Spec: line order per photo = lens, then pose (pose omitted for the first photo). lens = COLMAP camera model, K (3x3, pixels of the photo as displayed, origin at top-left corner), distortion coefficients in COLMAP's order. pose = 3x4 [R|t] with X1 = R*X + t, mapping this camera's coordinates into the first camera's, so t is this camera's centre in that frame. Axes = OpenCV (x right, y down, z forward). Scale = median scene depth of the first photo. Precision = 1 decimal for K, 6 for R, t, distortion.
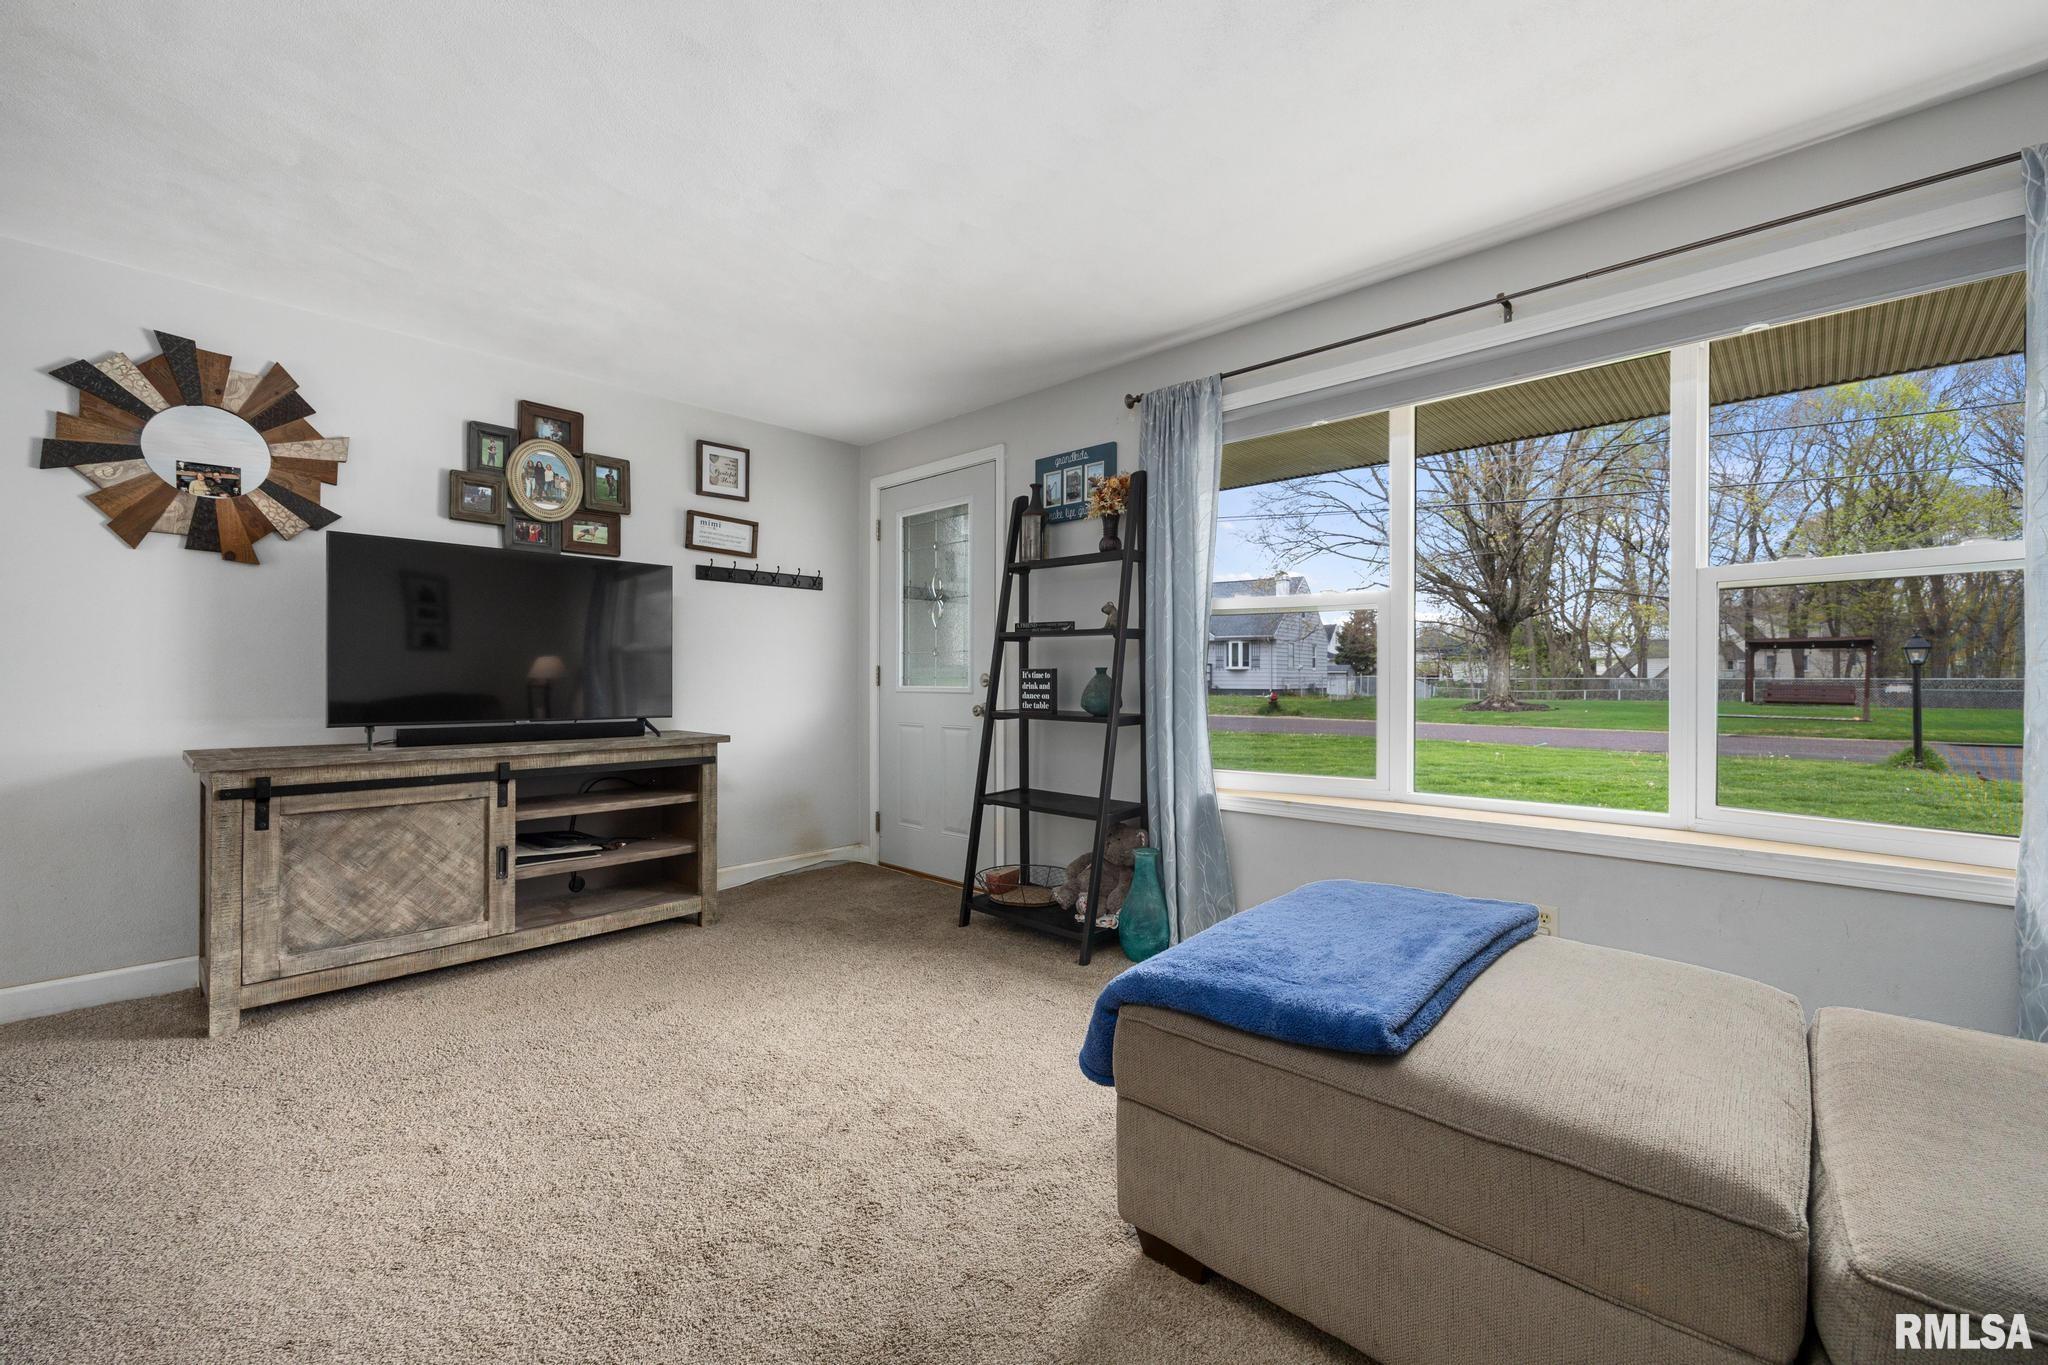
lens RADIAL K [[847.2, 0, 1042.4], [0, 847.2, 671.2], [0, 0, 1]] dist [0.002665, -0.000050]
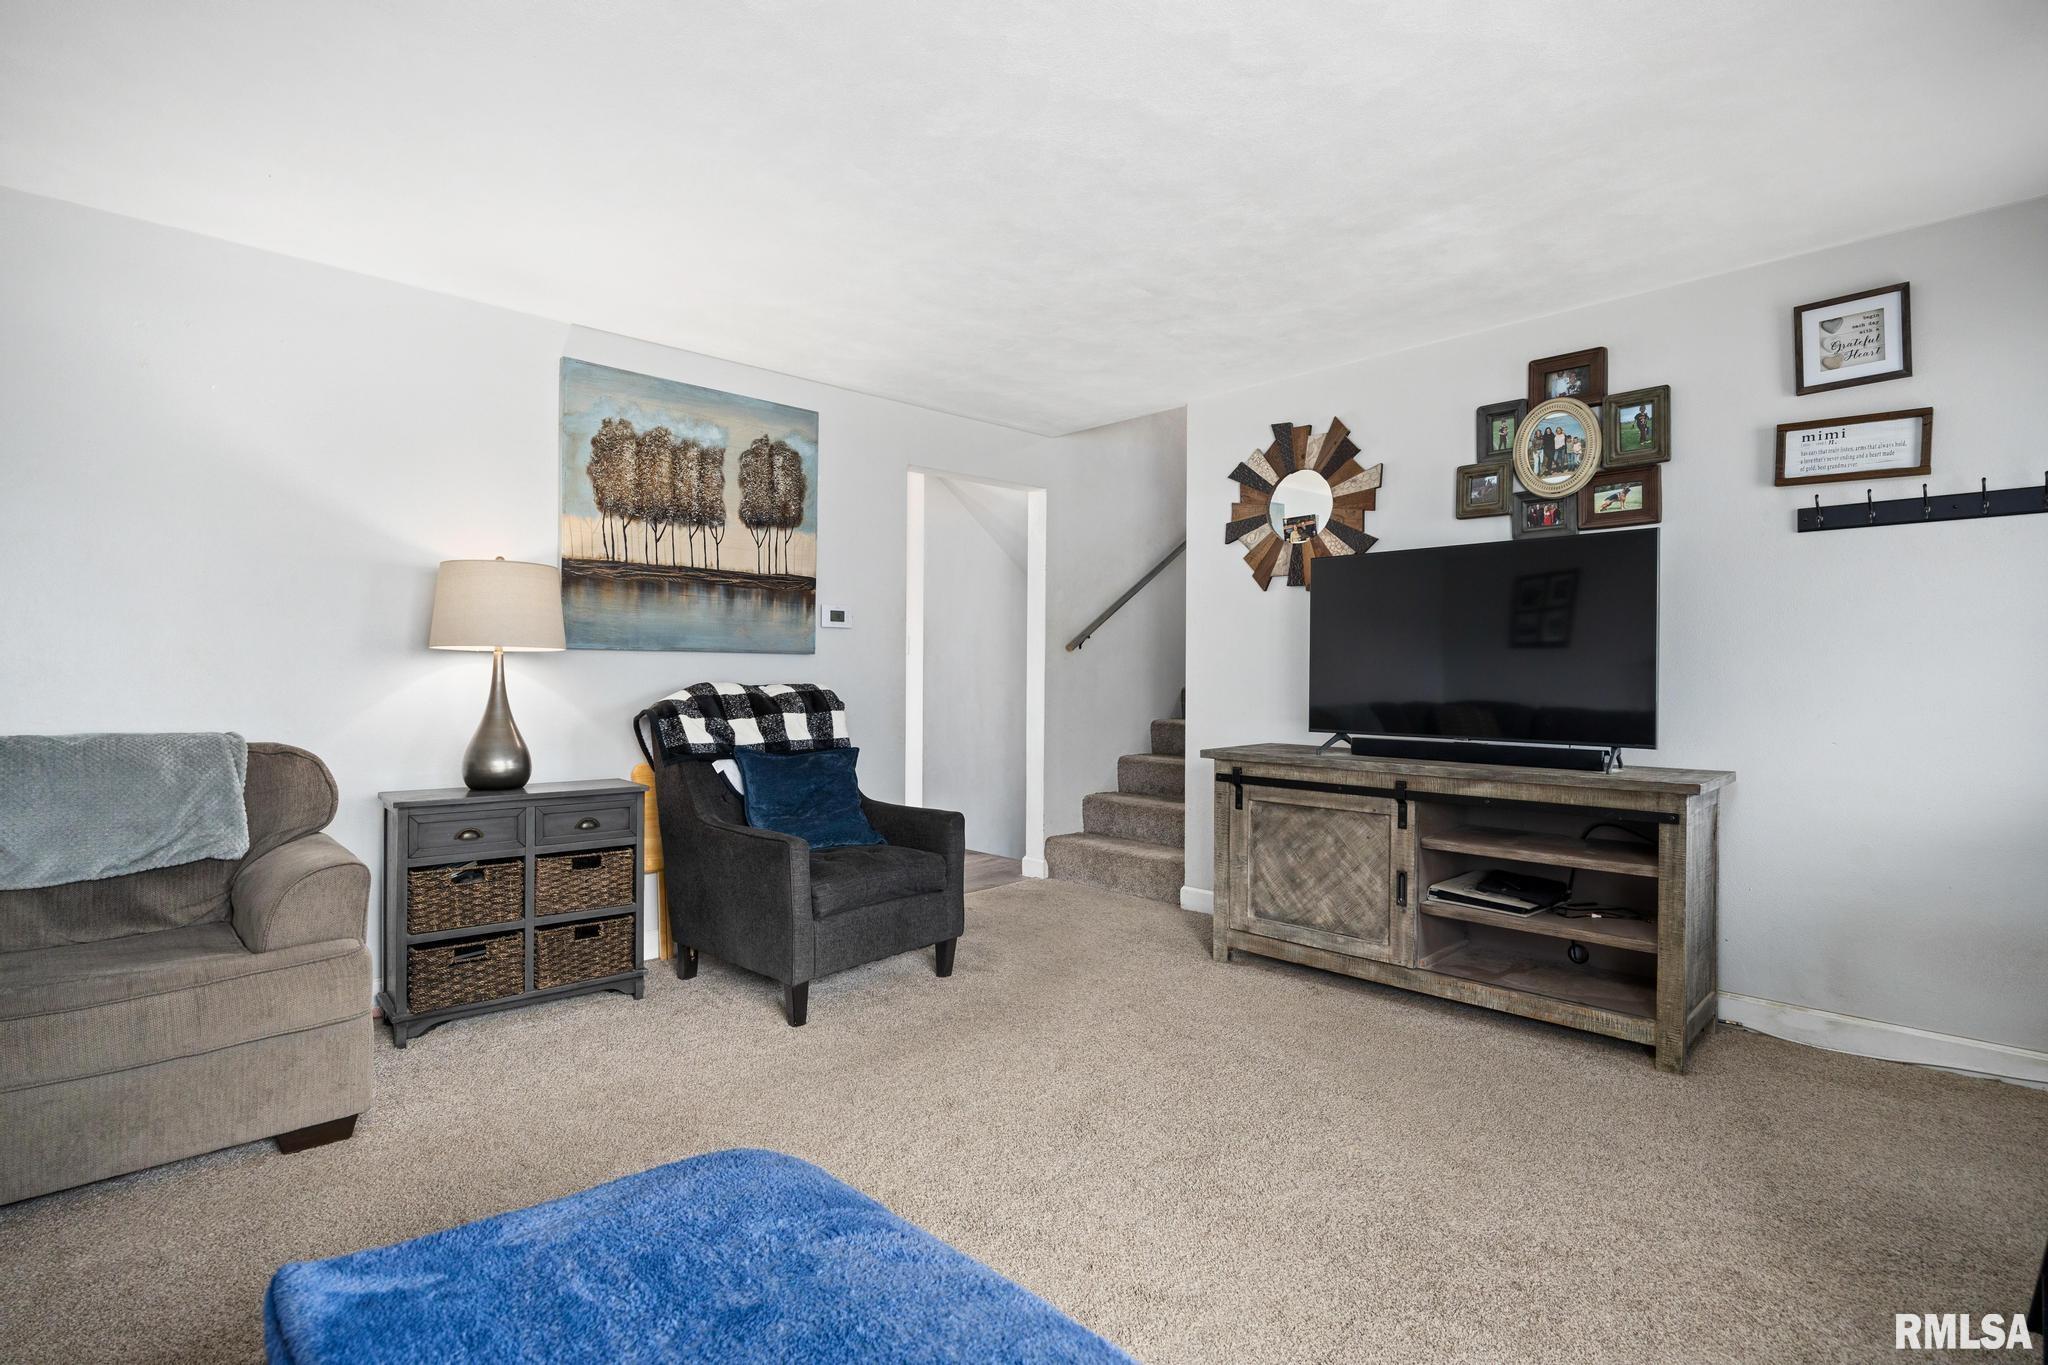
lens RADIAL K [[975.4, 0, 1036.8], [0, 975.4, 670.5], [0, 0, 1]] dist [-0.003360, -0.000231]
pose [[-0.052716, -0.009916, -0.998560, 0.399675], [0.002900, 0.999945, -0.010083, -0.002703], [0.998605, -0.003428, -0.052685, 0.583661]]
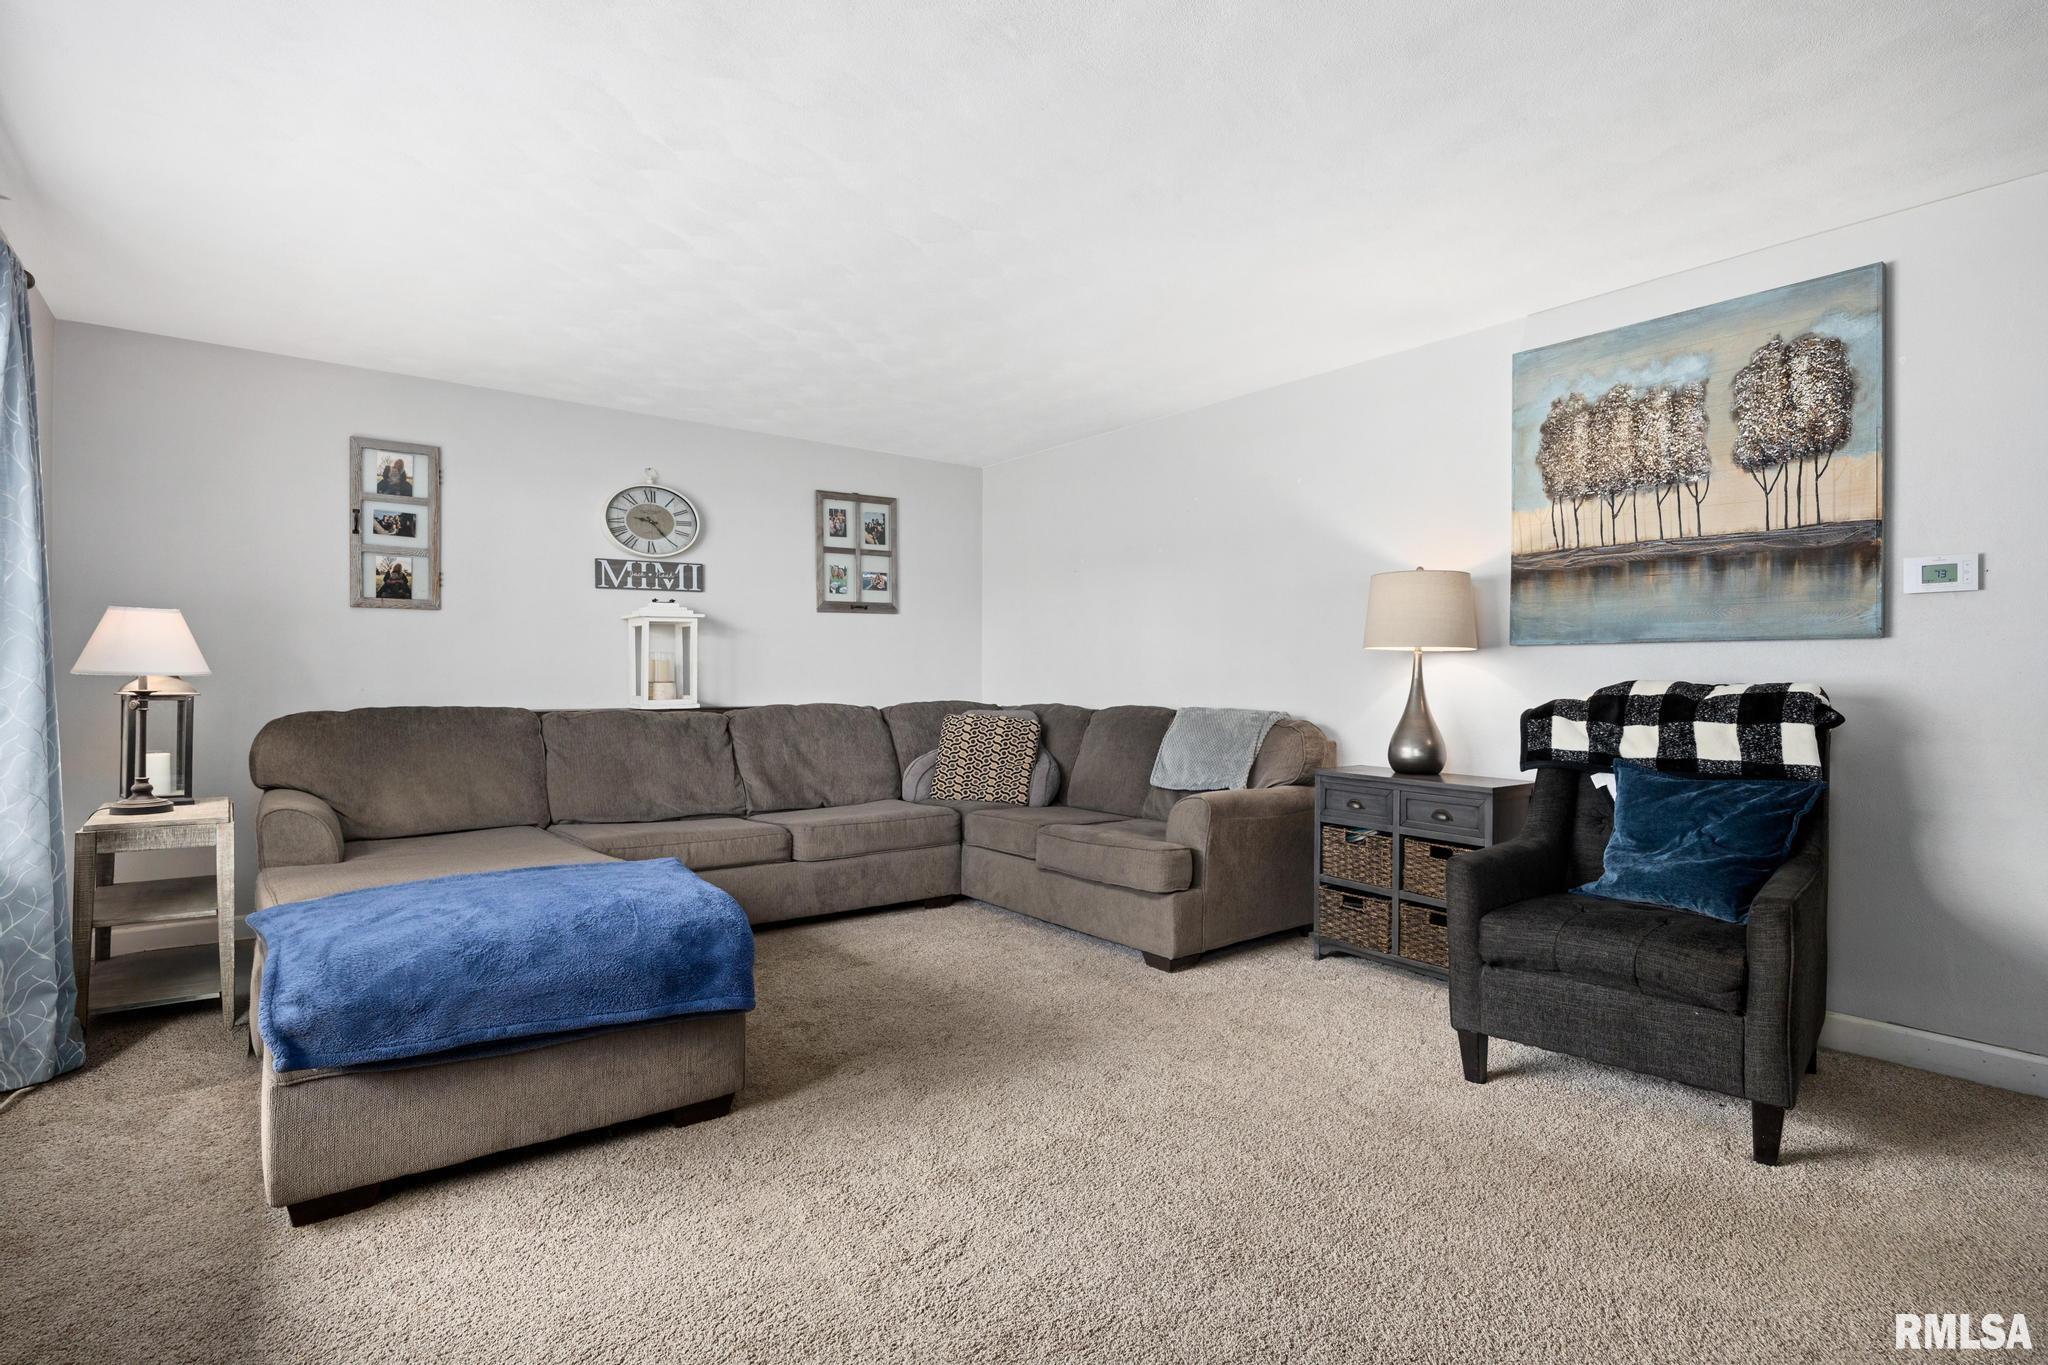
lens RADIAL K [[1009.0, 0, 1024.7], [0, 1009.0, 677.8], [0, 0, 1]] dist [-0.001628, -0.000042]
pose [[-0.989923, -0.002805, 0.141580, -0.597489], [-0.003655, 0.999977, -0.005746, 0.007449], [-0.141560, -0.006206, -0.989910, 1.473587]]
